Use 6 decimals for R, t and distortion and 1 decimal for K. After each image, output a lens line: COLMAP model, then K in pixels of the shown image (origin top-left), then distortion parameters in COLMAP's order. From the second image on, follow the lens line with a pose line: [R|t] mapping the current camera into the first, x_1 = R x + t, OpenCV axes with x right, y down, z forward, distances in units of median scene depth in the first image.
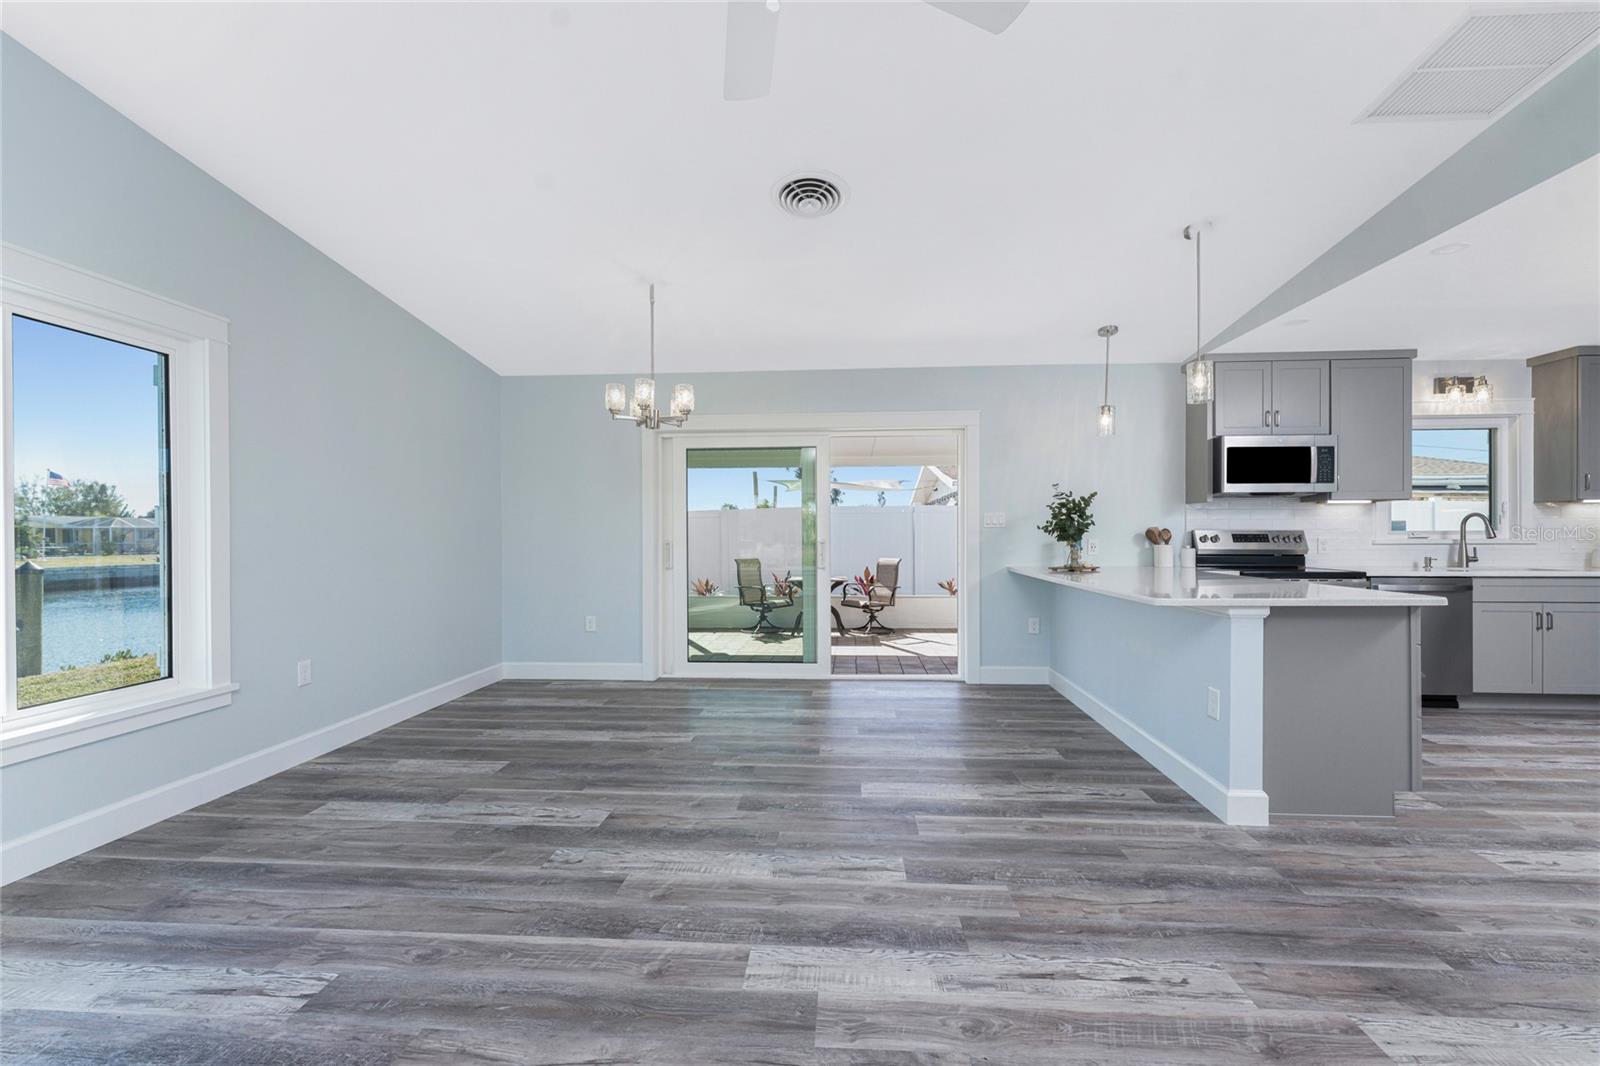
lens RADIAL K [[656.6, 0, 782.2], [0, 656.6, 537.8], [0, 0, 1]] dist [-0.000189, -0.000263]
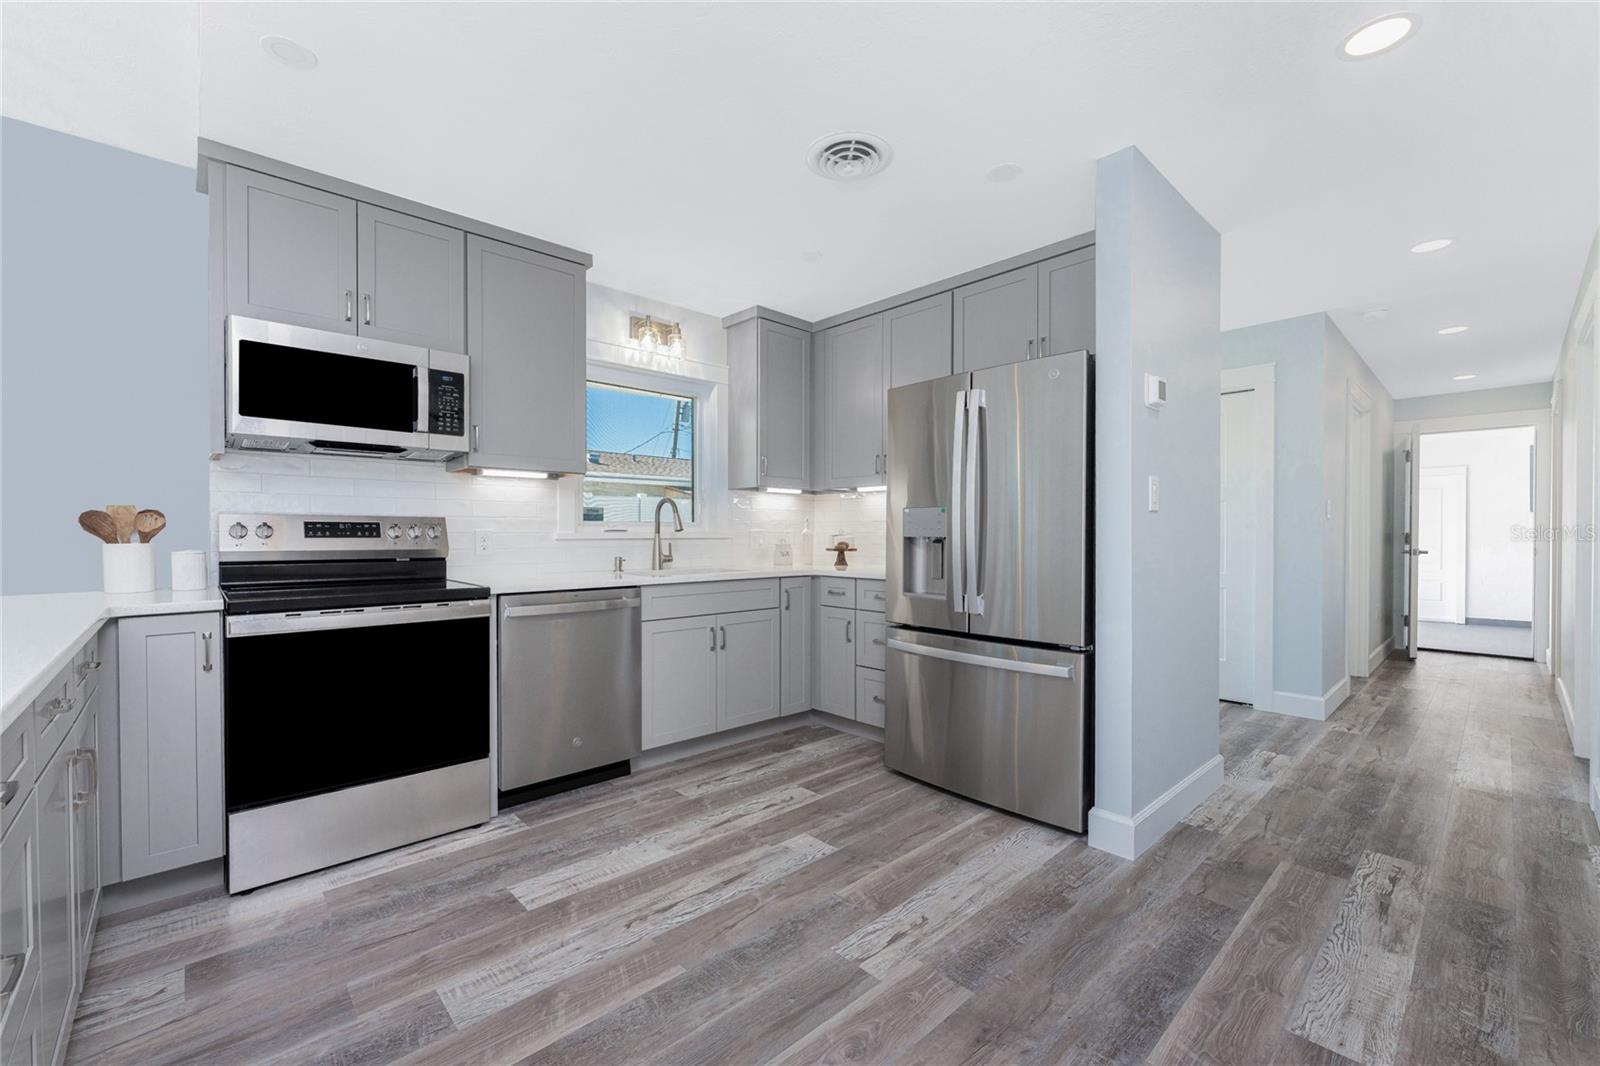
lens RADIAL K [[664.7, 0, 768.4], [0, 664.7, 536.4], [0, 0, 1]] dist [-0.001959, -0.000454]
pose [[0.699164, -0.002350, 0.714957, 0.728556], [0.001290, 0.999997, 0.002026, 0.006689], [-0.714960, -0.000494, 0.699165, 0.465237]]
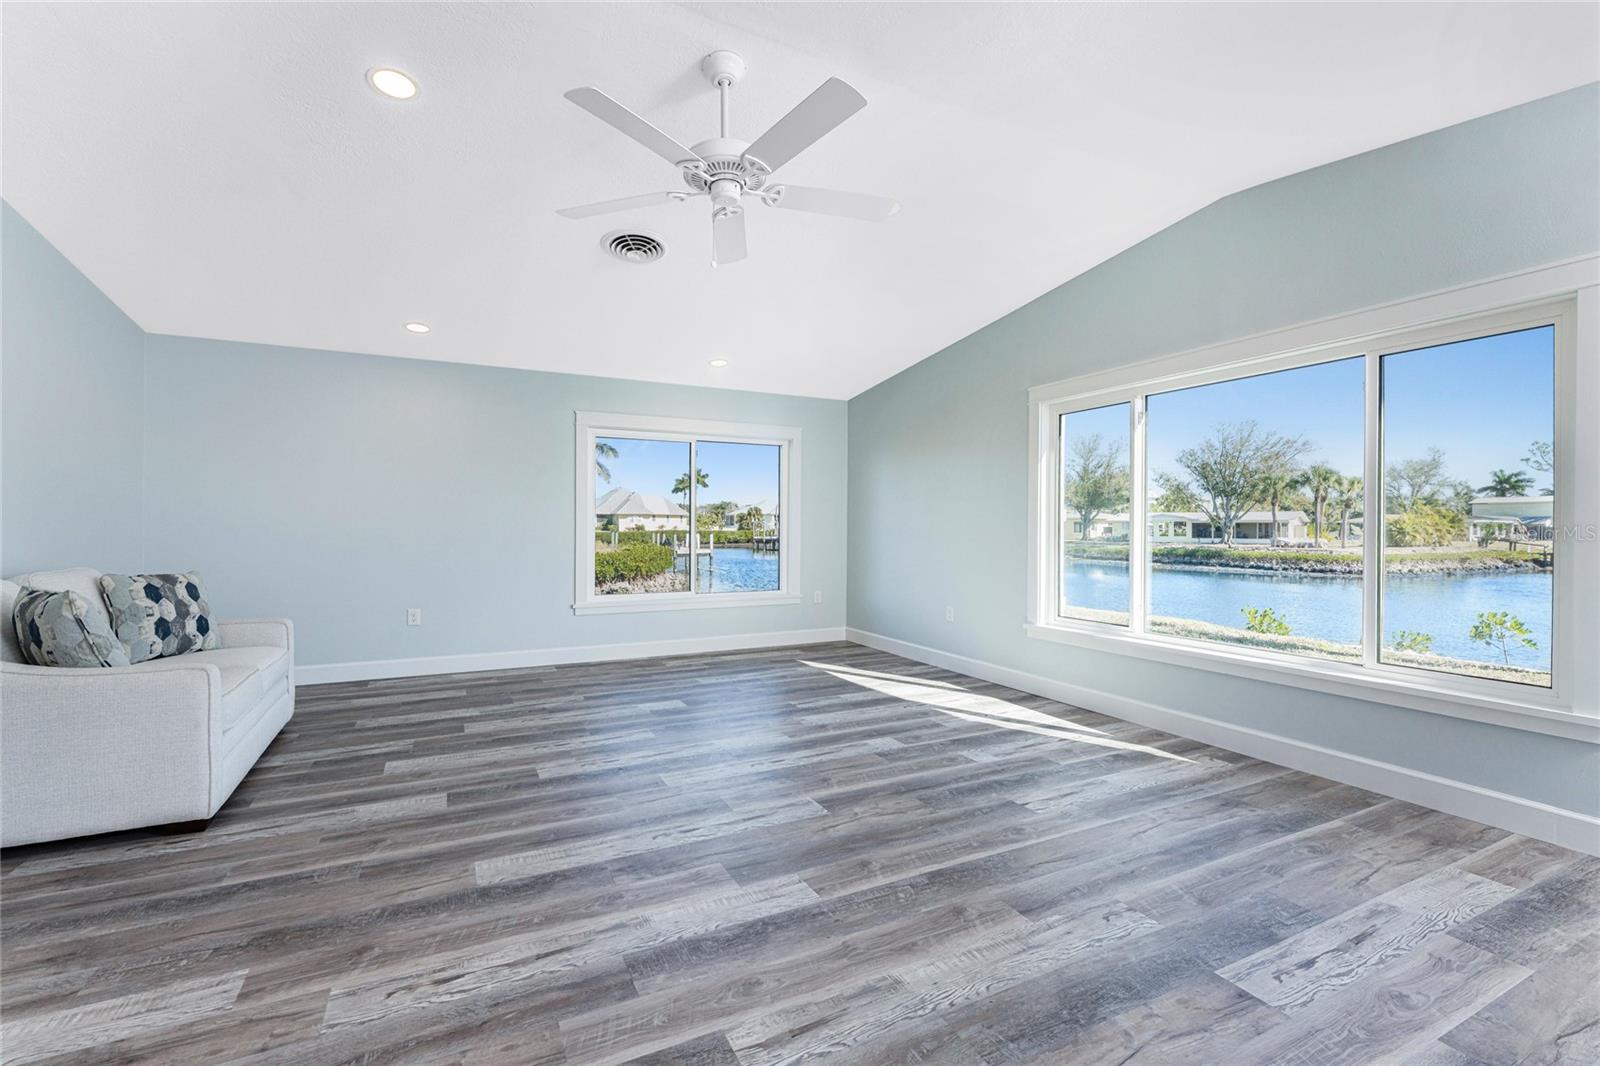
lens RADIAL K [[711.8, 0, 784.0], [0, 711.8, 532.7], [0, 0, 1]] dist [-0.000277, -0.000379]
pose [[-0.852850, 0.003801, -0.522143, 0.301459], [-0.001937, 0.999944, 0.010443, 0.010097], [0.522153, 0.009918, -0.852794, 0.969801]]
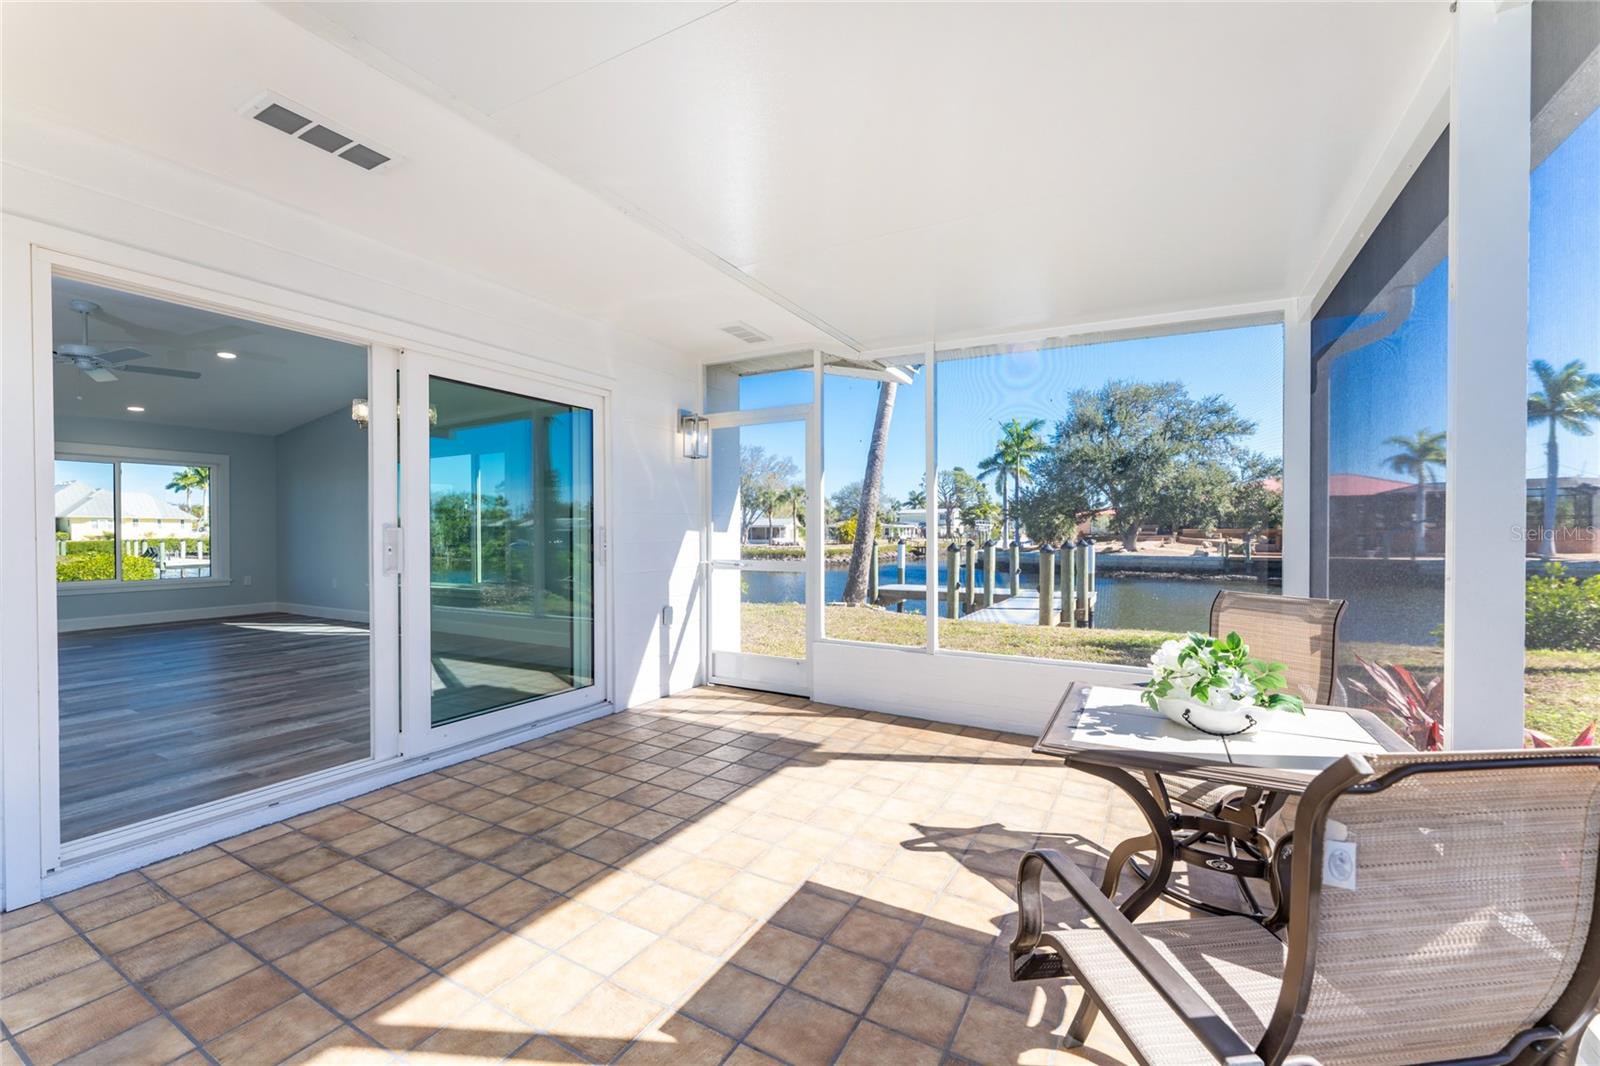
lens RADIAL K [[668.7, 0, 811.2], [0, 668.7, 529.7], [0, 0, 1]] dist [-0.001280, -0.000098]
pose [[-0.404880, 0.002293, -0.914367, 0.665781], [0.004161, 0.999991, 0.000666, 0.010680], [0.914360, -0.003536, -0.404886, 2.298828]]
